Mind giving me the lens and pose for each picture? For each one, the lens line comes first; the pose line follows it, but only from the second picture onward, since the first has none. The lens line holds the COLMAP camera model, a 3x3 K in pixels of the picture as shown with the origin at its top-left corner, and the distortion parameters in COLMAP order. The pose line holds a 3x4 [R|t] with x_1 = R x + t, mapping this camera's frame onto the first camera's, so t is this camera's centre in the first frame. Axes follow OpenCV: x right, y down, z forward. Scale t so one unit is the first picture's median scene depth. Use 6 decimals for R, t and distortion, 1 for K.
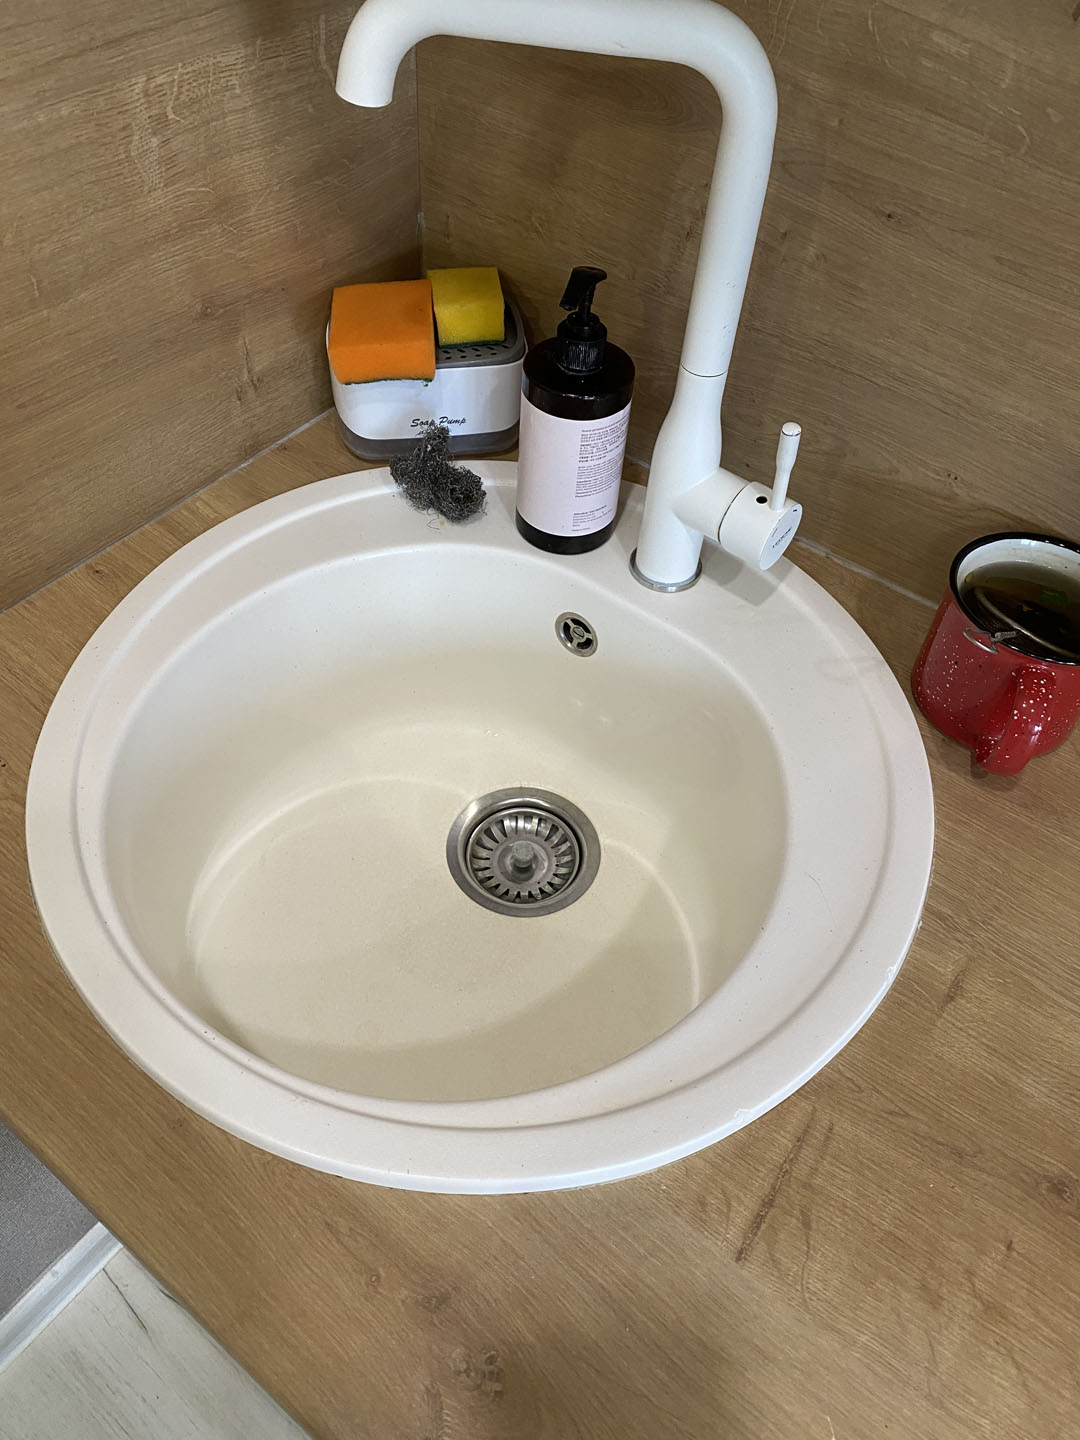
lens RADIAL K [[1089.4, 0, 544.9], [0, 1089.4, 721.0], [0, 0, 1]] dist [0.009842, -0.013458]
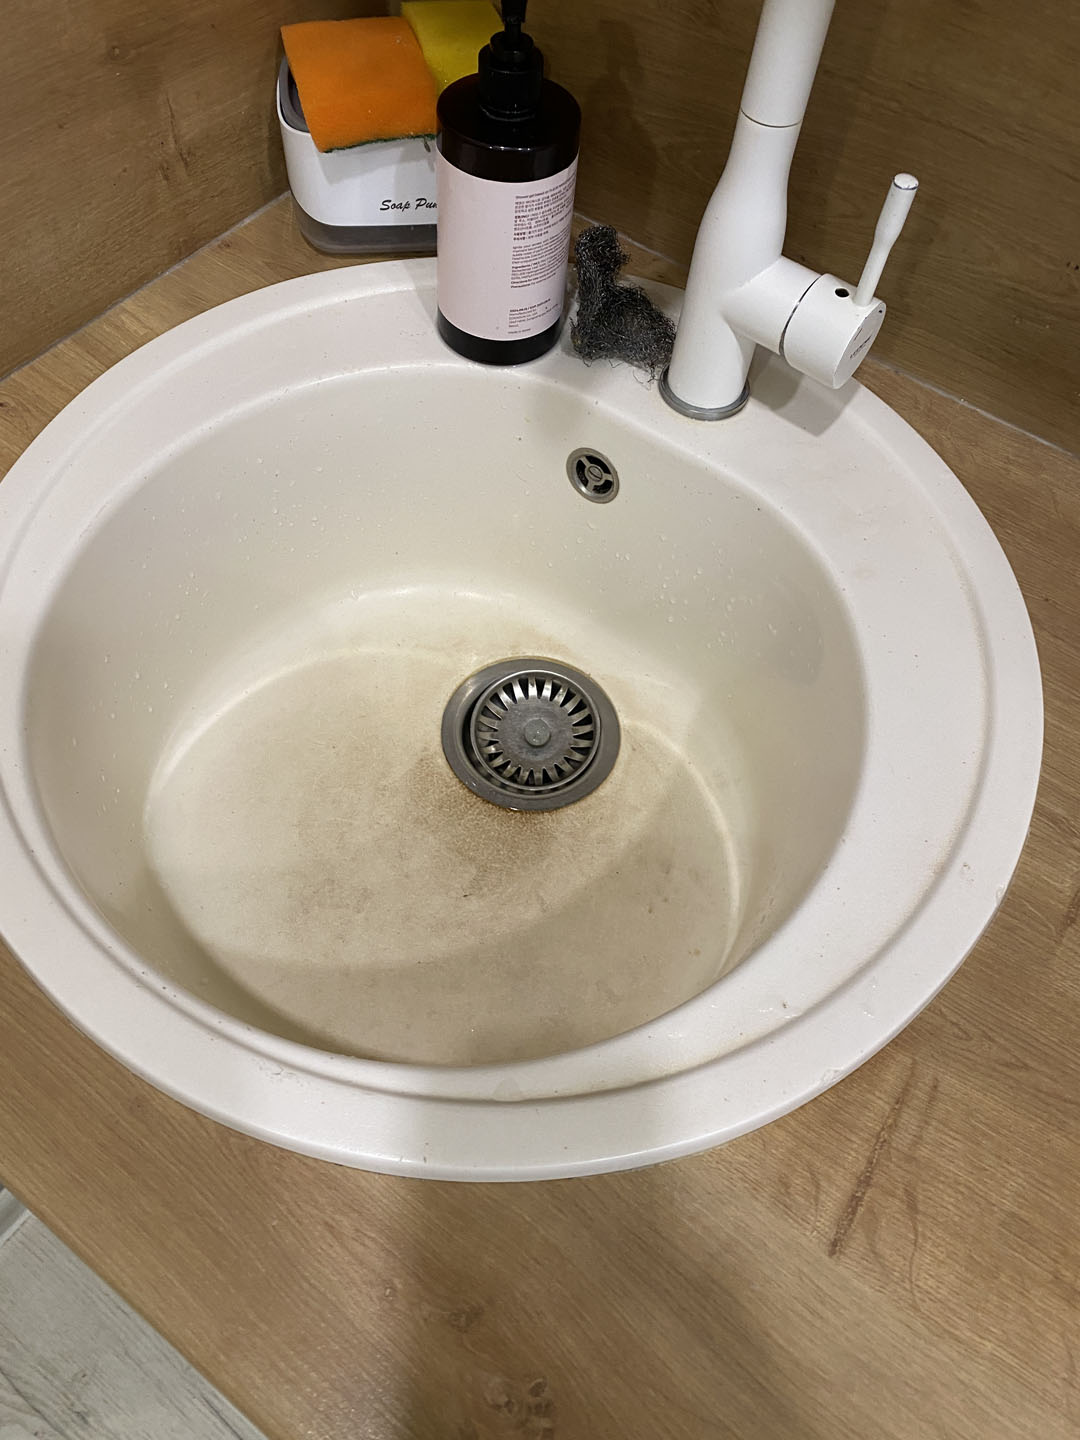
lens RADIAL K [[1089.4, 0, 533.4], [0, 1089.4, 726.5], [0, 0, 1]] dist [0.009842, -0.013458]
pose [[0.999735, -0.017309, 0.015191, -0.048405], [0.014909, 0.989185, 0.145917, -0.018725], [-0.017553, -0.145652, 0.989180, 0.231333]]
